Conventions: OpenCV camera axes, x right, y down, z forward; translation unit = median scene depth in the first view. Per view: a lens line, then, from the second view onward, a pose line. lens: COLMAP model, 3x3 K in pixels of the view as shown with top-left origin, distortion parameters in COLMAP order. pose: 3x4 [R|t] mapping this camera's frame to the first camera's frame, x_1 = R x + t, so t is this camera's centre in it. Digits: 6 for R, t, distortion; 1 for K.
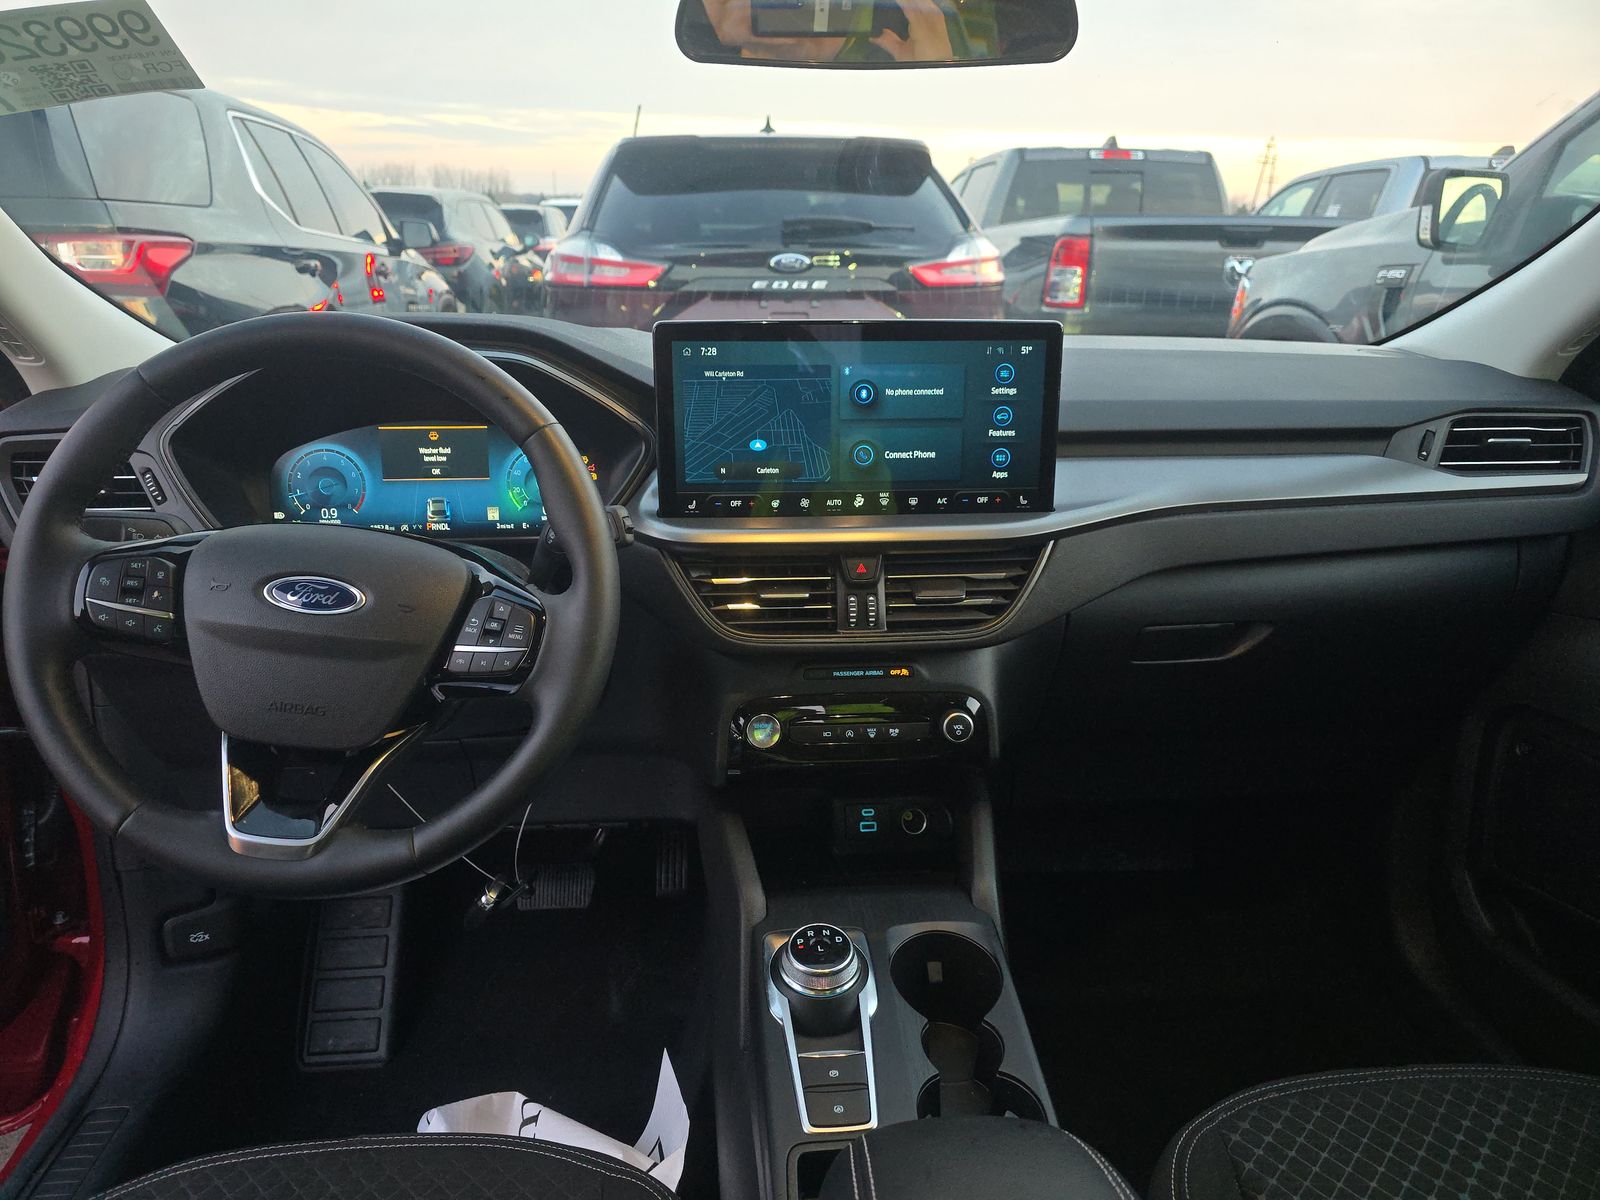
lens RADIAL K [[1073.3, 0, 804.2], [0, 1073.3, 607.2], [0, 0, 1]] dist [0.033348, -0.028187]
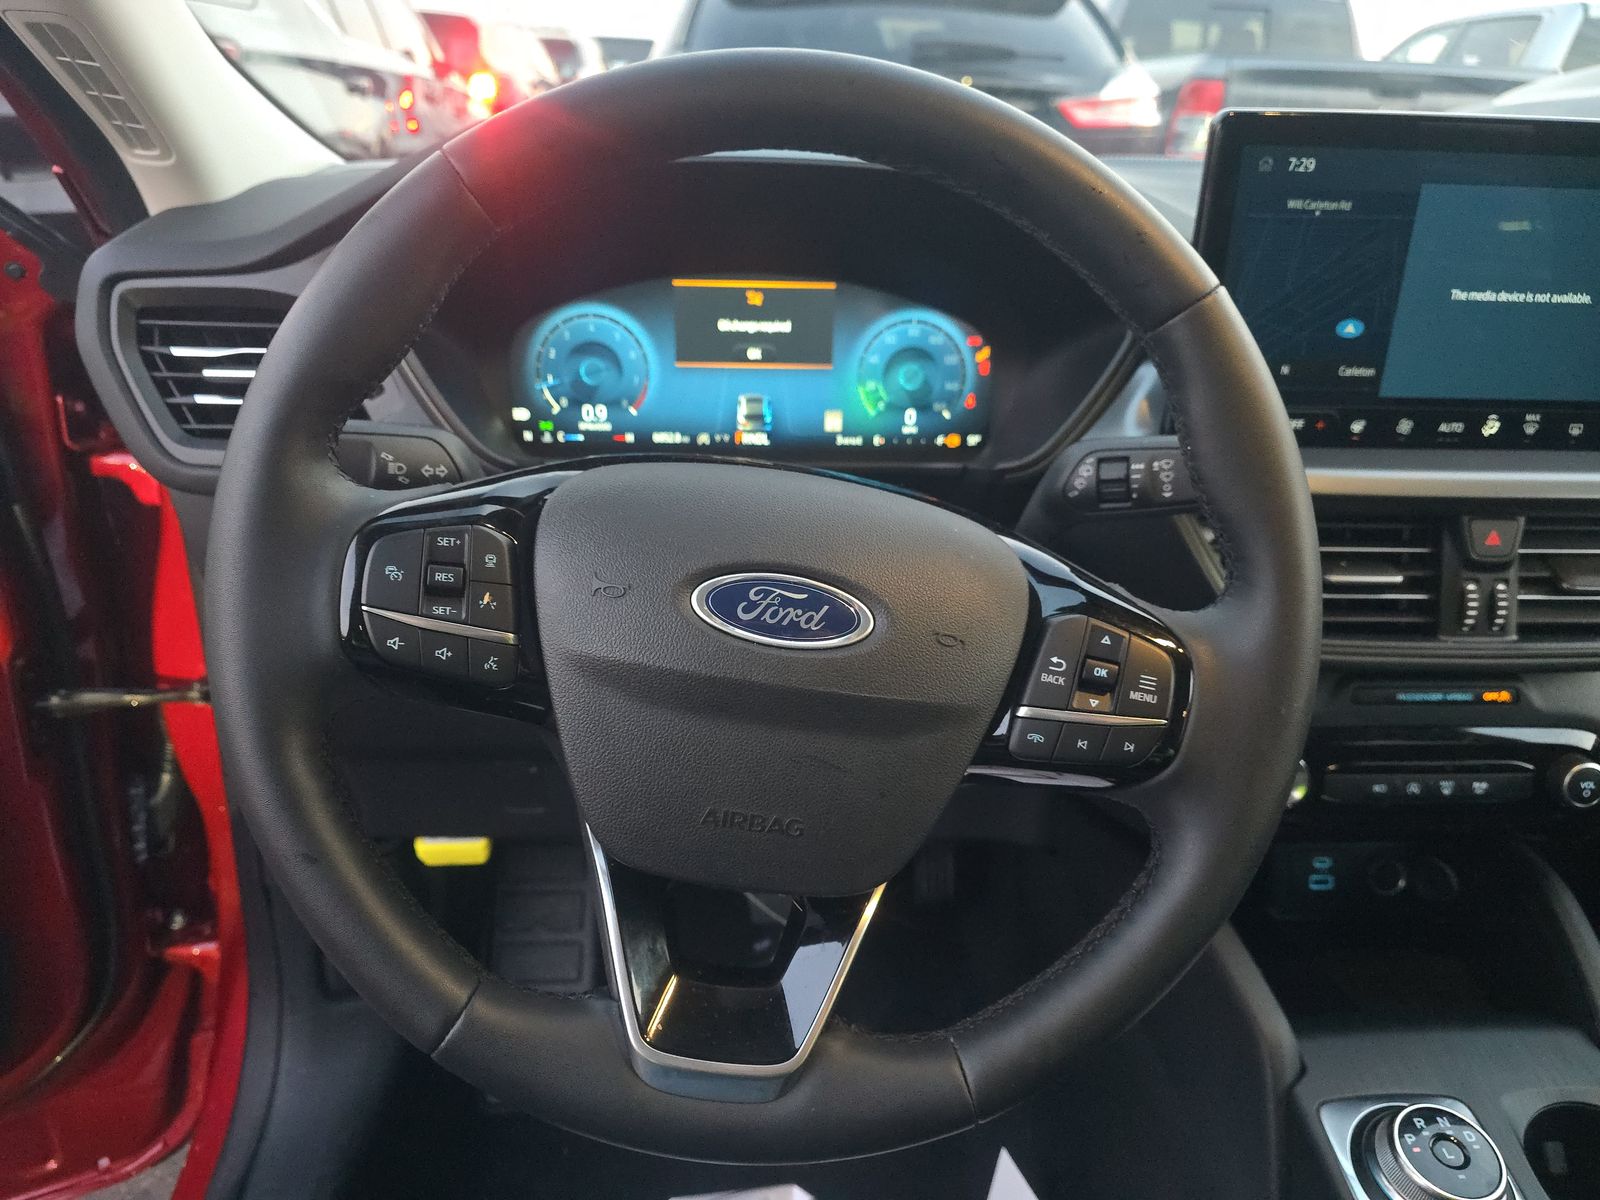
lens RADIAL K [[1073.3, 0, 788.6], [0, 1073.3, 606.0], [0, 0, 1]] dist [0.033348, -0.028187]
pose [[0.999233, 0.035639, -0.016252, -0.306517], [-0.033453, 0.992301, 0.119245, -0.052501], [0.020377, -0.118610, 0.992732, 0.332987]]
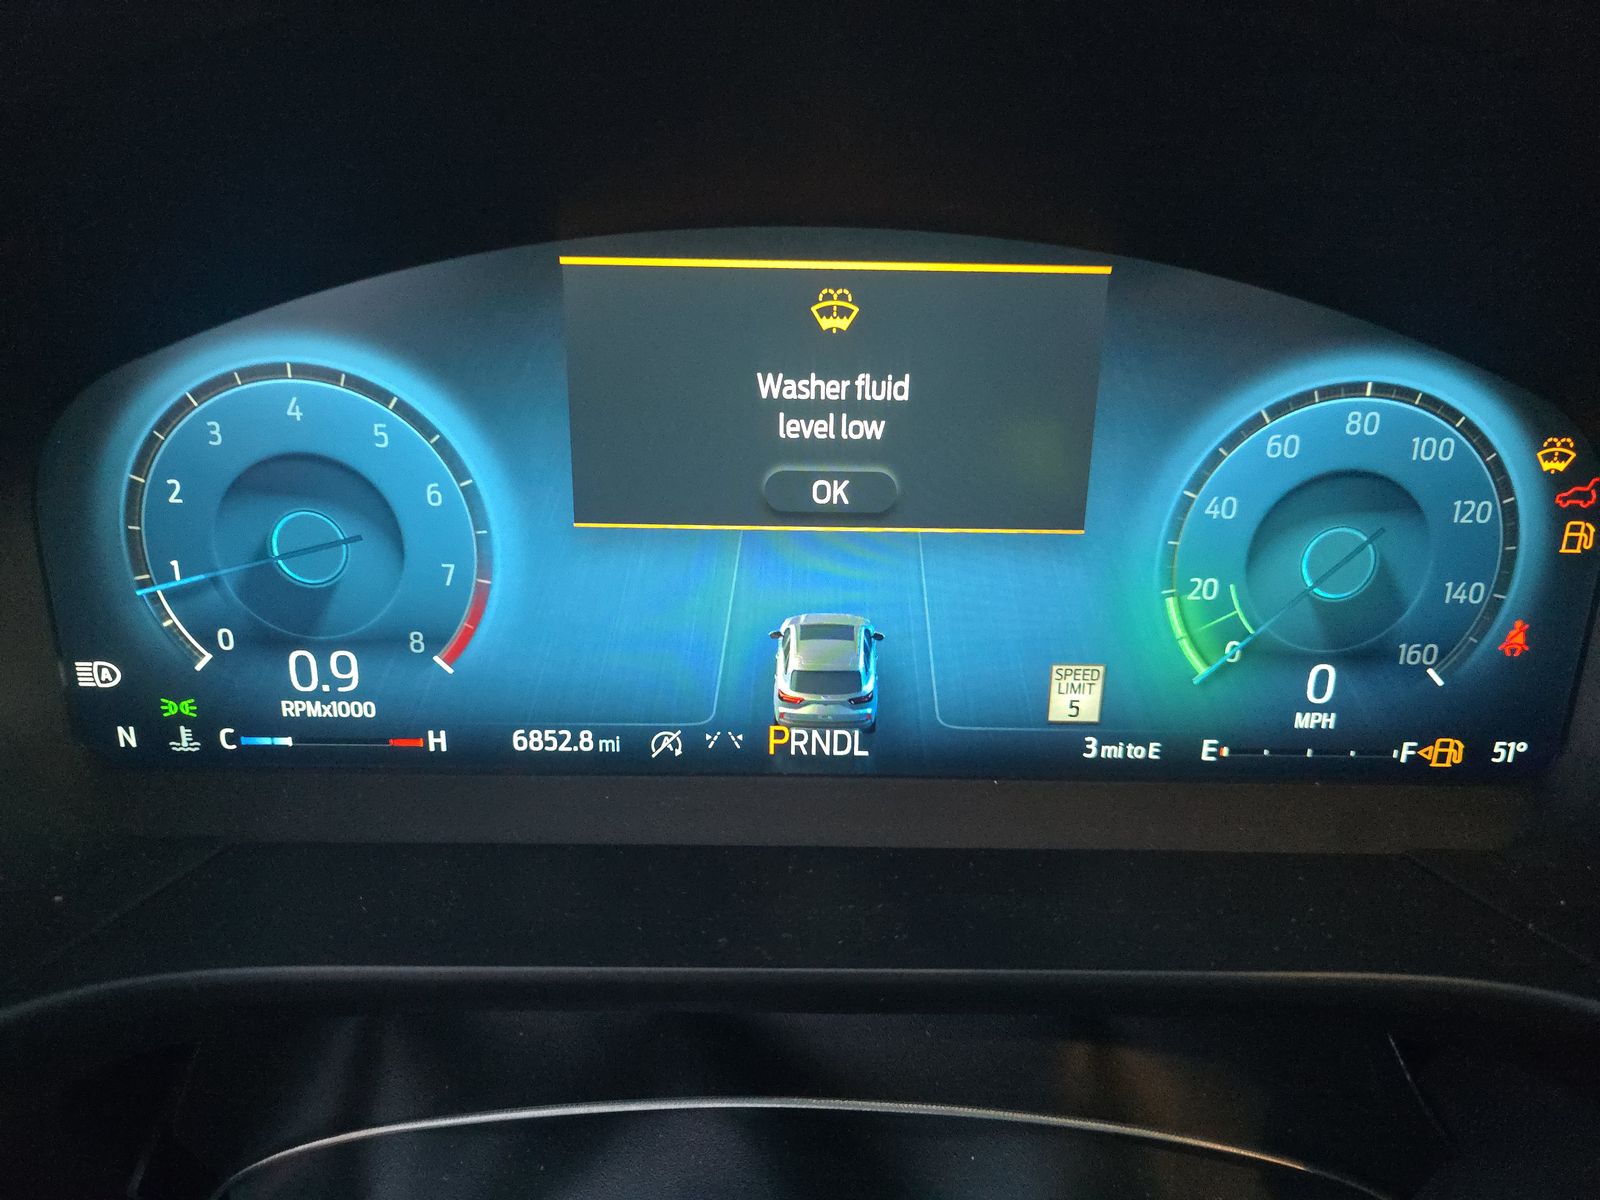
lens RADIAL K [[1073.3, 0, 804.4], [0, 1073.3, 592.1], [0, 0, 1]] dist [0.033348, -0.028187]
pose [[0.996899, 0.047724, -0.062564, -0.334895], [-0.040258, 0.992480, 0.115597, -0.130990], [0.067610, -0.112720, 0.991324, 0.800968]]
